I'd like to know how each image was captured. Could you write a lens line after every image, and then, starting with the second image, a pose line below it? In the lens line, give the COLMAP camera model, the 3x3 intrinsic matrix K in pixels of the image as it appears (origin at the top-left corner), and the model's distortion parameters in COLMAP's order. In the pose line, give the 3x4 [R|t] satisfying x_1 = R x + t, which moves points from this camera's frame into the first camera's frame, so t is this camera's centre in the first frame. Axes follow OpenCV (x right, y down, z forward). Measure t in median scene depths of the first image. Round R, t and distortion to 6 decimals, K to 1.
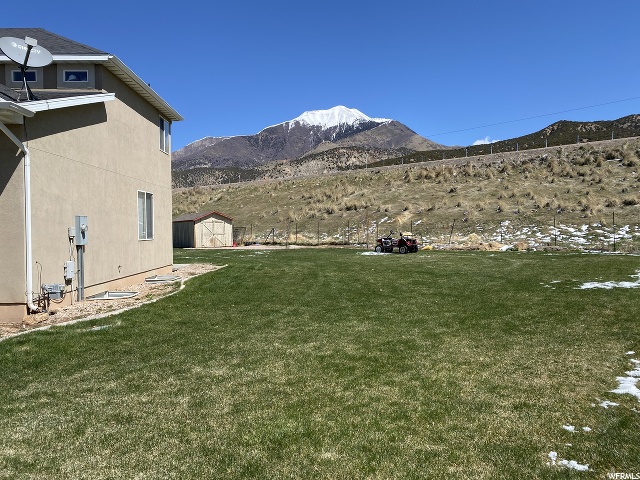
lens RADIAL K [[480.3, 0, 321.8], [0, 480.3, 241.1], [0, 0, 1]] dist [0.007637, -0.019303]
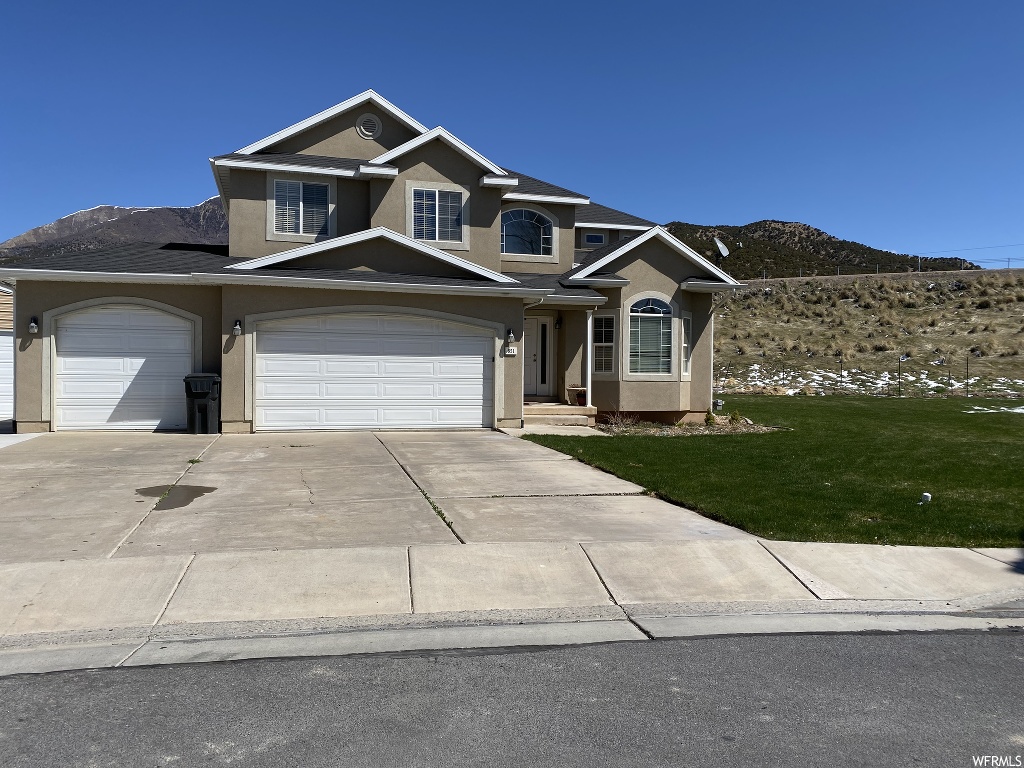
lens RADIAL K [[768.5, 0, 516.4], [0, 768.5, 385.9], [0, 0, 1]] dist [0.007637, -0.019303]
pose [[0.964895, 0.015637, 0.262171, -0.384235], [-0.013144, 0.999850, -0.011260, 0.018012], [-0.262308, 0.007418, 0.964956, -0.240595]]
